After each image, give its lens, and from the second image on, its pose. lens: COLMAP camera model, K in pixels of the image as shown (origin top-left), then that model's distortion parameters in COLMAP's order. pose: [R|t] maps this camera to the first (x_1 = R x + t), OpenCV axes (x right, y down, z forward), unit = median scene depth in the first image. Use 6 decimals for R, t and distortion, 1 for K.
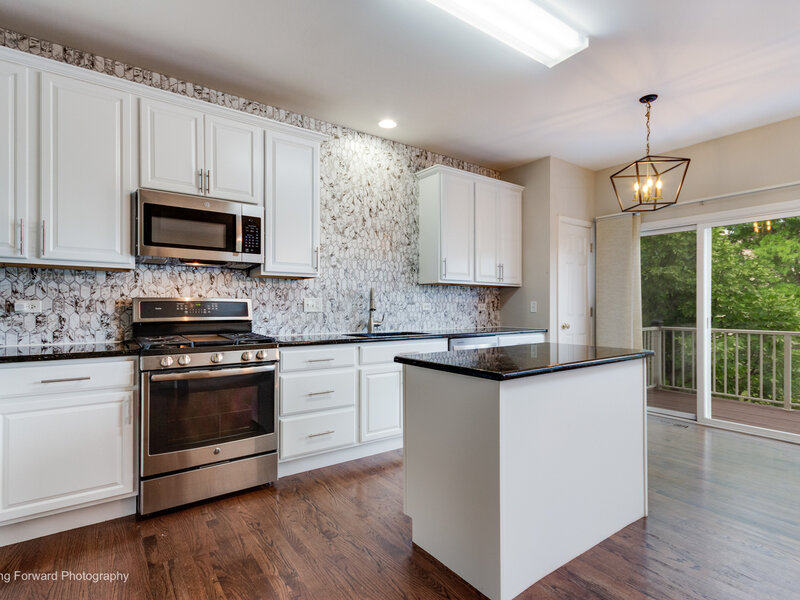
lens RADIAL K [[421.1, 0, 402.9], [0, 421.1, 300.7], [0, 0, 1]] dist [0.002044, 0.000903]
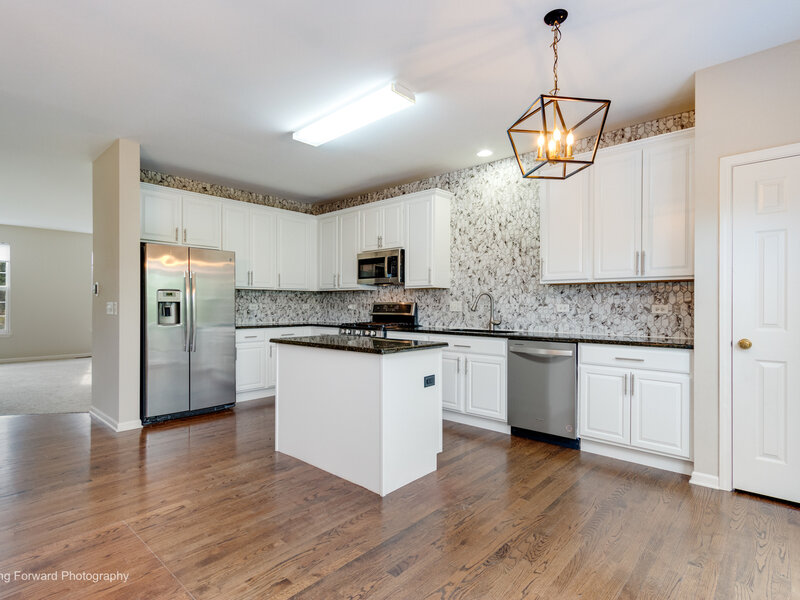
lens RADIAL K [[421.1, 0, 403.2], [0, 421.1, 305.5], [0, 0, 1]] dist [0.002044, 0.000903]
pose [[0.197388, -0.008050, -0.980292, 1.028303], [0.001446, 0.999968, -0.007920, 0.016597], [0.980324, 0.000145, 0.197393, 0.520684]]
